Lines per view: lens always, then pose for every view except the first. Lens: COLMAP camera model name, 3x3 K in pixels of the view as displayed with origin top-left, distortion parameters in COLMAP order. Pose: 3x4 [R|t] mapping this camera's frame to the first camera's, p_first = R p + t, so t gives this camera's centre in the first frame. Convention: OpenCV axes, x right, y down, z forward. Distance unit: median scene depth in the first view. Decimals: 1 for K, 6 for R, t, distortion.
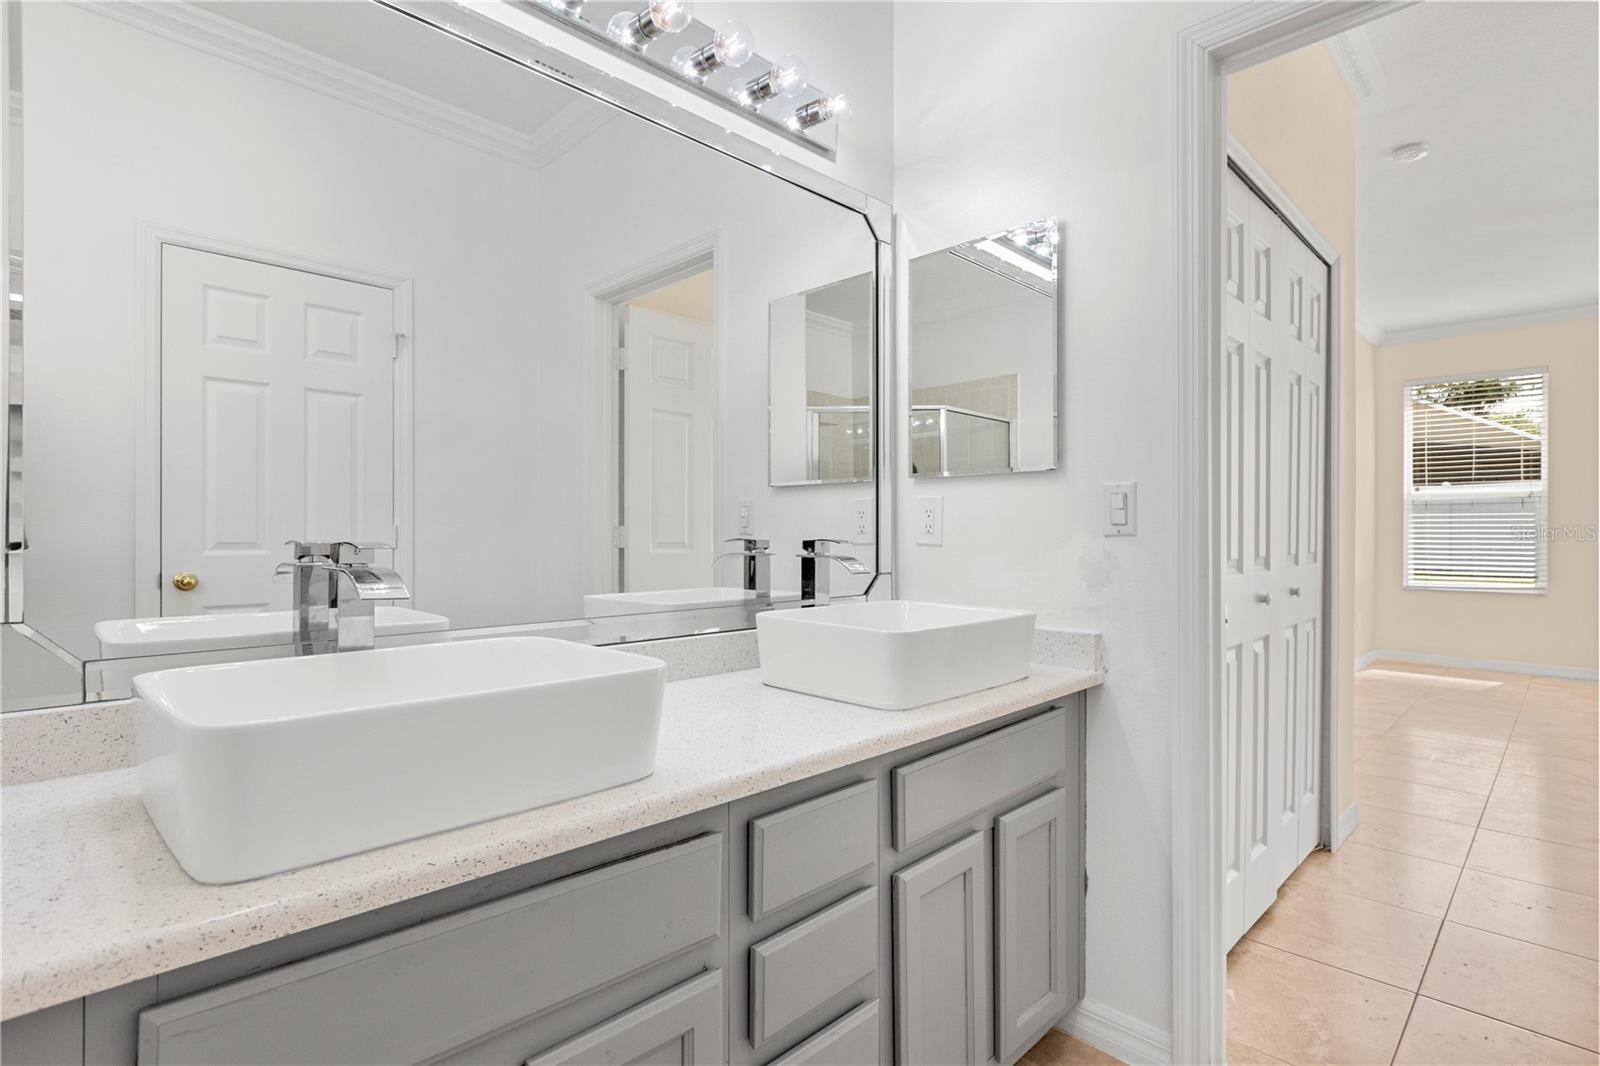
lens RADIAL K [[800.5, 0, 800.0], [0, 800.5, 533.0], [0, 0, 1]] dist [-0.003299, 0.000823]
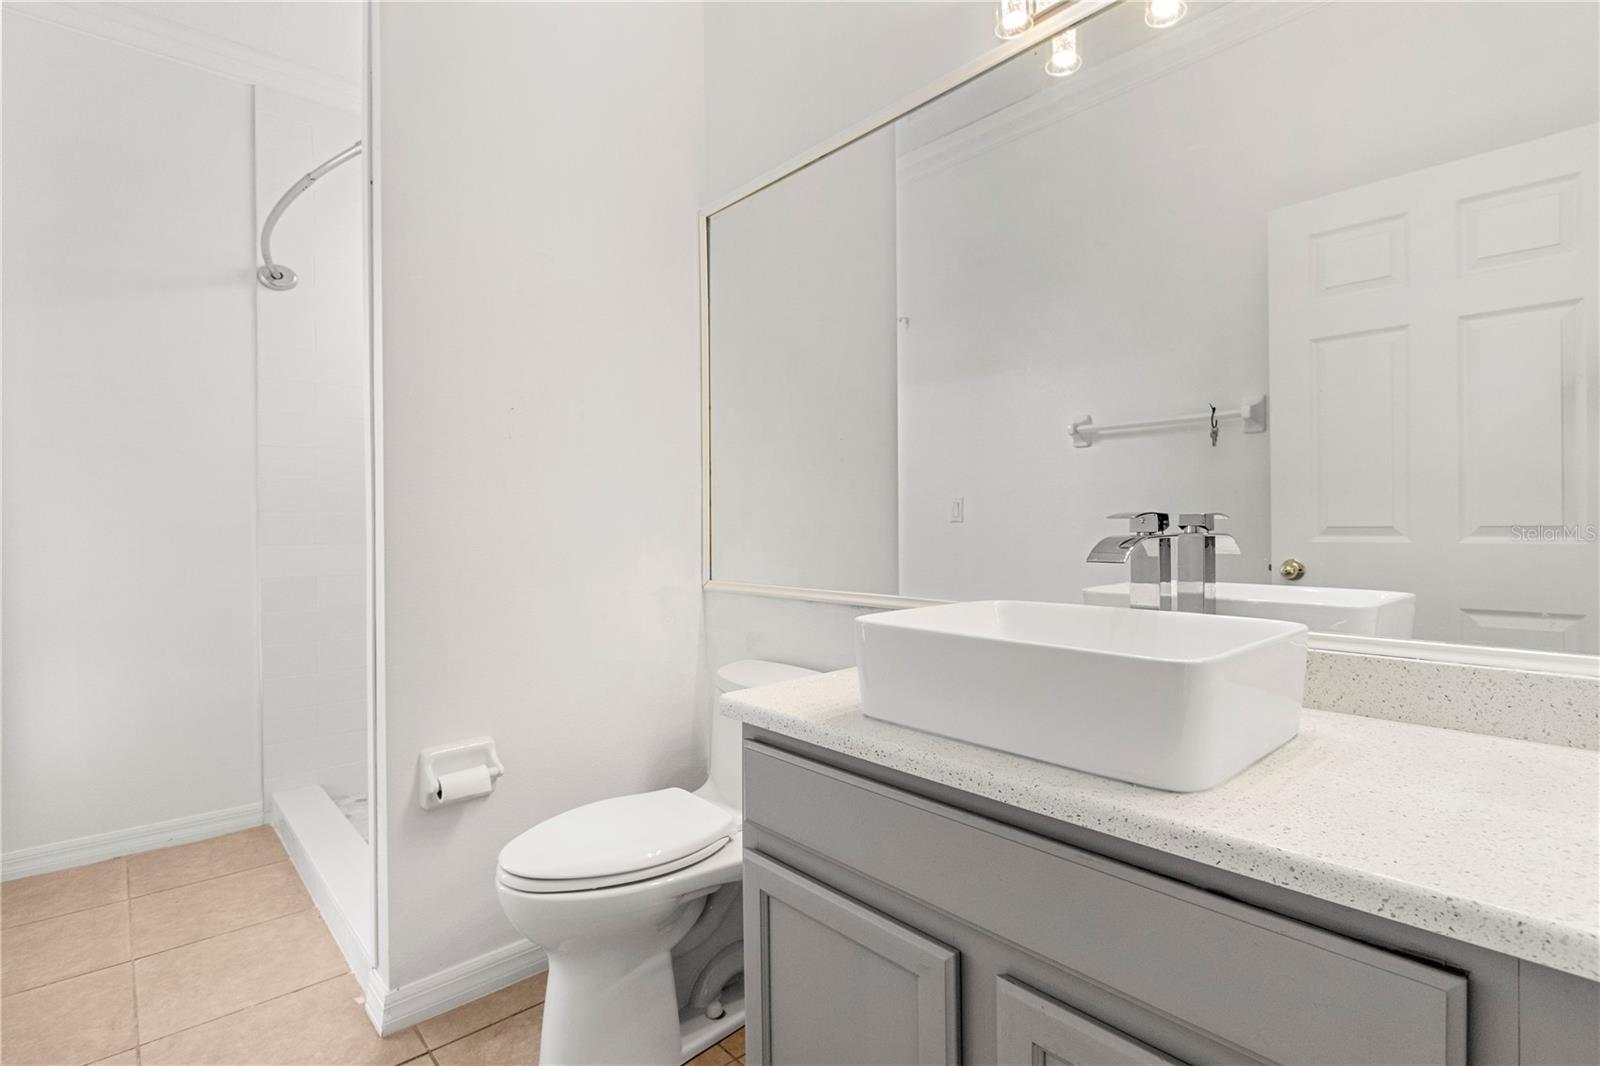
lens RADIAL K [[683.2, 0, 800.0], [0, 683.2, 533.0], [0, 0, 1]] dist [-0.002036, -0.000050]
pose [[0.005400, 0.003715, -0.999979, 0.572430], [0.009846, 0.999944, 0.003768, 0.019199], [0.999937, -0.009866, 0.005364, 0.636343]]
